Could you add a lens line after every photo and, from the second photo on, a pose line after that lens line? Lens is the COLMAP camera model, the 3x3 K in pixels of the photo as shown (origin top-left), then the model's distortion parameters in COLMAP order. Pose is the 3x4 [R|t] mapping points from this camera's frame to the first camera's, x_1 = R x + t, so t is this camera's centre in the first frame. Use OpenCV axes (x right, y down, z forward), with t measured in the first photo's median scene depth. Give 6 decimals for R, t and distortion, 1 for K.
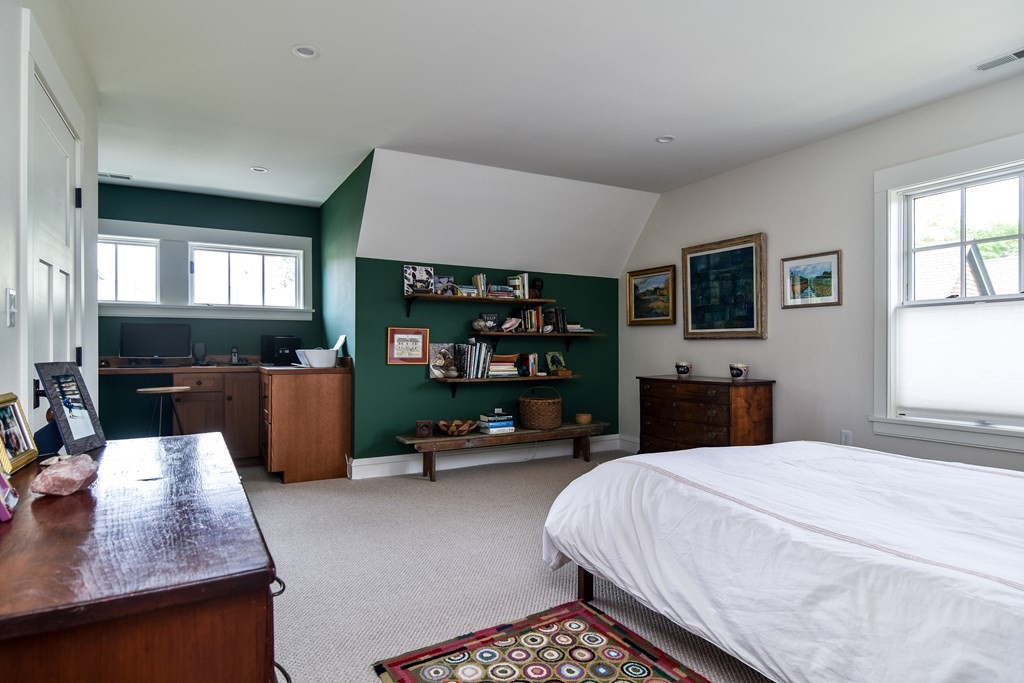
lens RADIAL K [[554.4, 0, 515.0], [0, 554.4, 342.5], [0, 0, 1]] dist [0.013181, -0.008041]
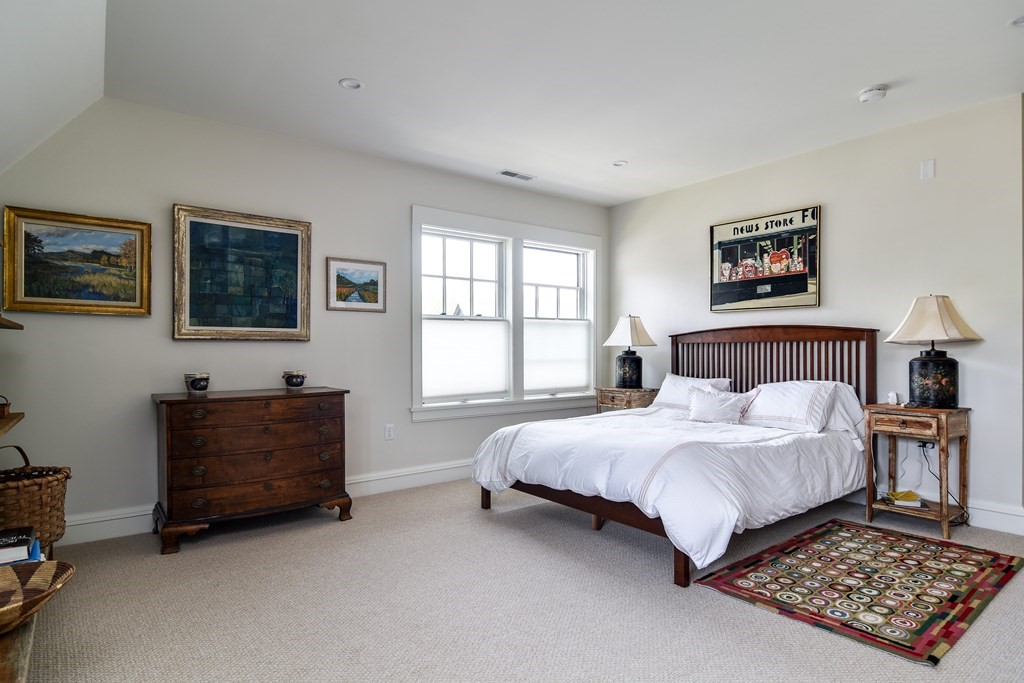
lens RADIAL K [[554.4, 0, 514.7], [0, 554.4, 347.3], [0, 0, 1]] dist [0.013181, -0.008041]
pose [[-0.136026, 0.004960, 0.990693, -0.486427], [-0.004379, 0.999975, -0.005608, 0.006411], [-0.990696, -0.005101, -0.136001, 0.798880]]
